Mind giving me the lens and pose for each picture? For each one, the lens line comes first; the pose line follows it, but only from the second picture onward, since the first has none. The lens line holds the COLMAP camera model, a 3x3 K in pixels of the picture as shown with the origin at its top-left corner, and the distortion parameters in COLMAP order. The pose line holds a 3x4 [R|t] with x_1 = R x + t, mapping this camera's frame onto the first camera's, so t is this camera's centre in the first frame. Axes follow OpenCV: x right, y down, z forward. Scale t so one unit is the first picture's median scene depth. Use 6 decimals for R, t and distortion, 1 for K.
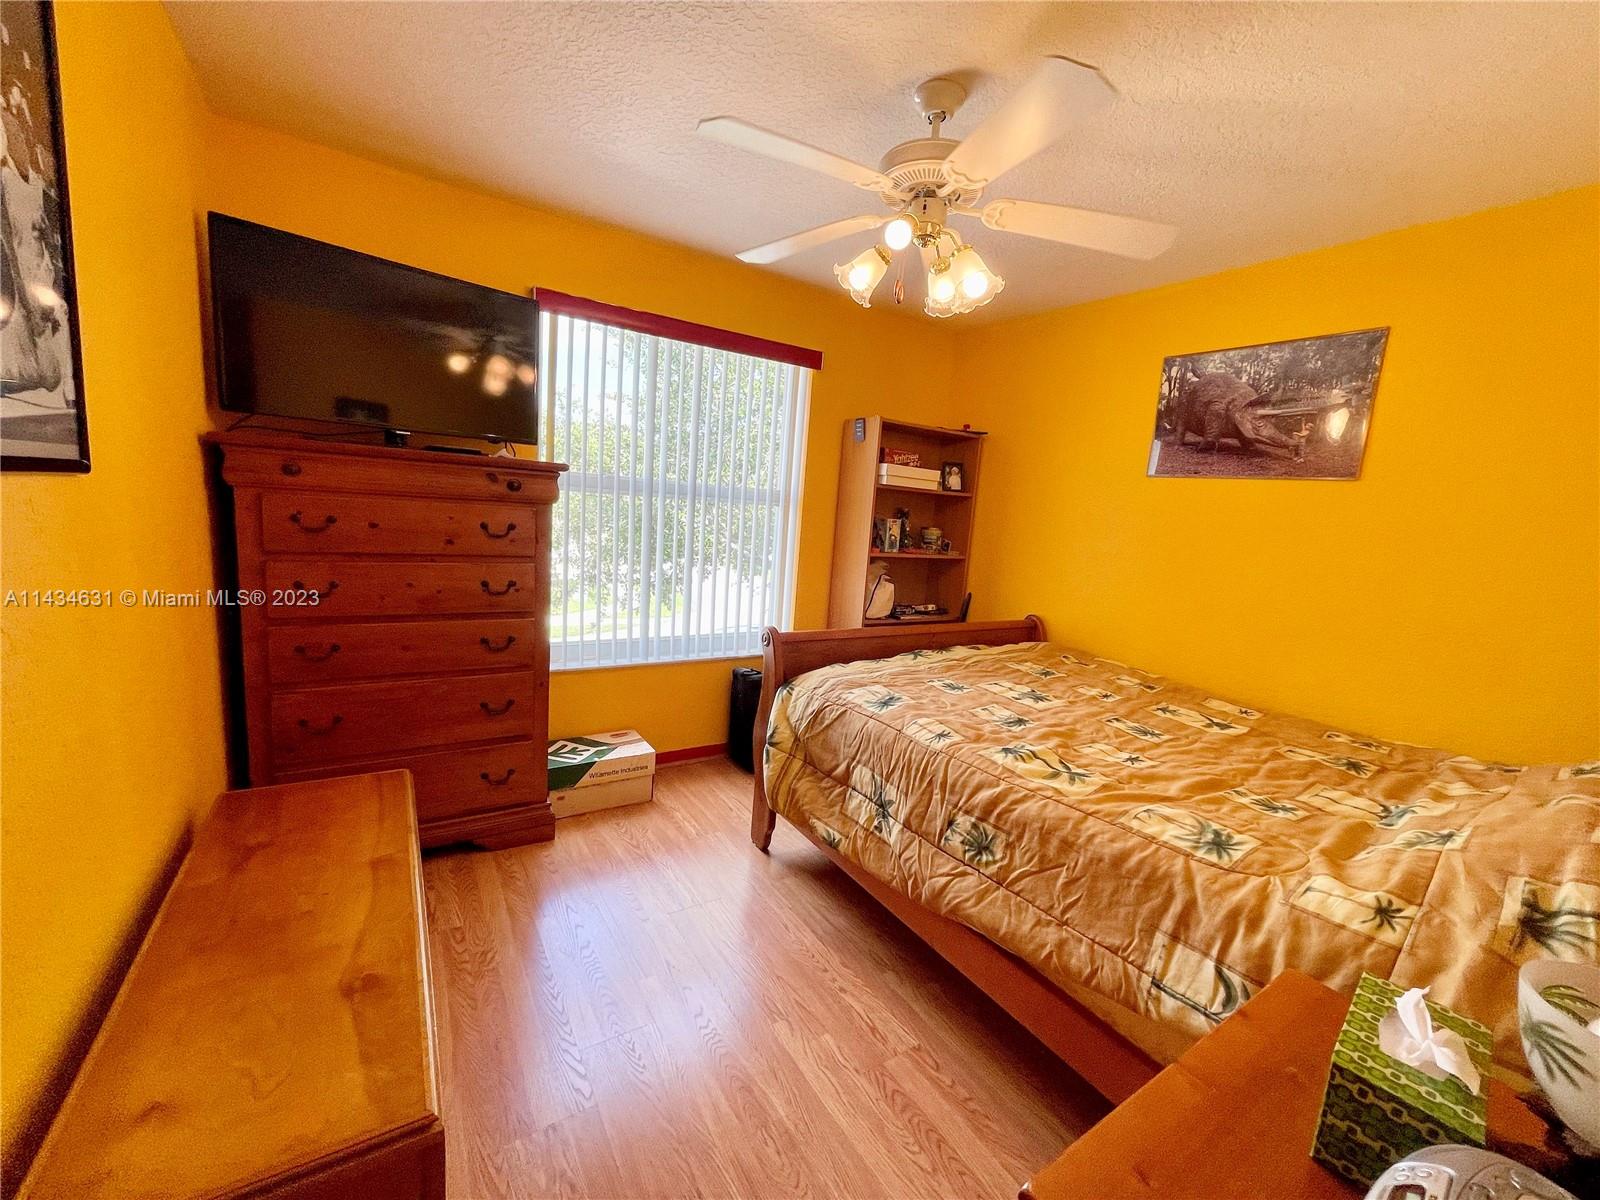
lens RADIAL K [[646.5, 0, 801.4], [0, 646.5, 598.2], [0, 0, 1]] dist [-0.008569, 0.002916]
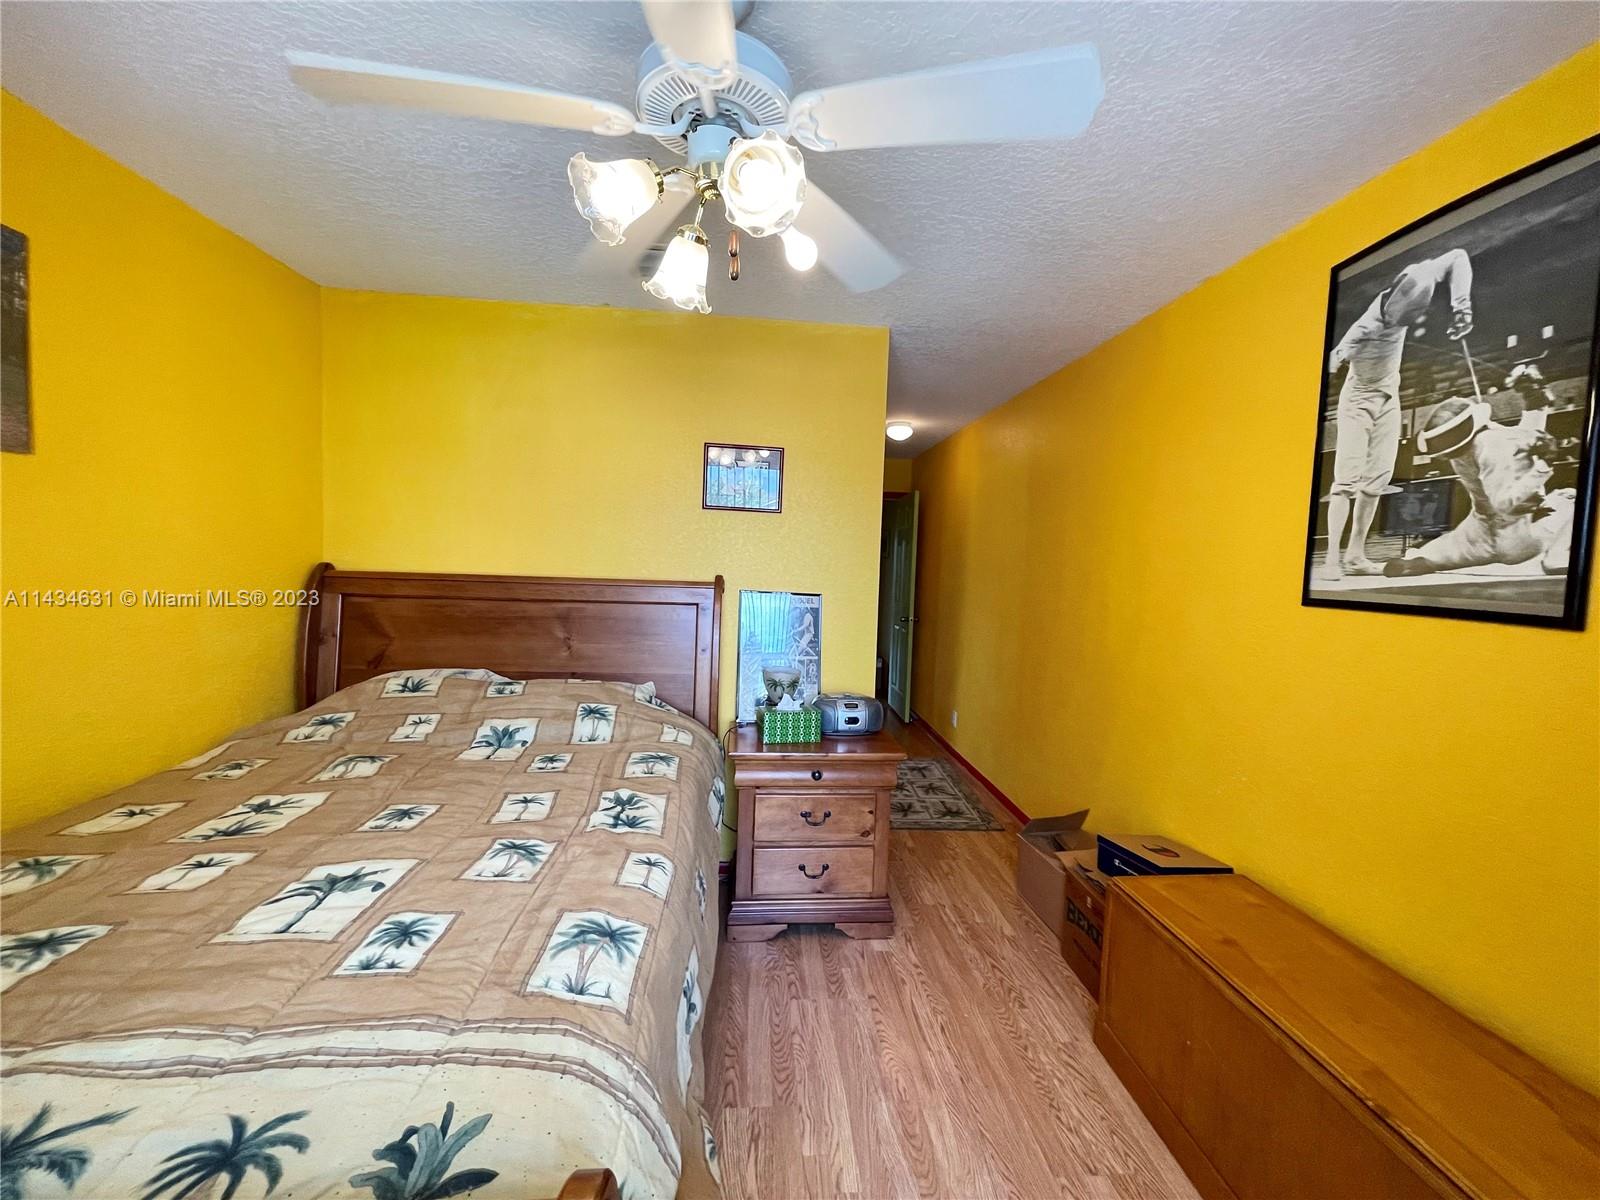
lens RADIAL K [[646.5, 0, 801.2], [0, 646.5, 597.7], [0, 0, 1]] dist [-0.008569, 0.002916]
pose [[-0.875994, -0.133608, 0.463447, -0.228656], [-0.030481, 0.974281, 0.223264, -0.243417], [-0.481358, 0.181452, -0.857537, 1.384322]]
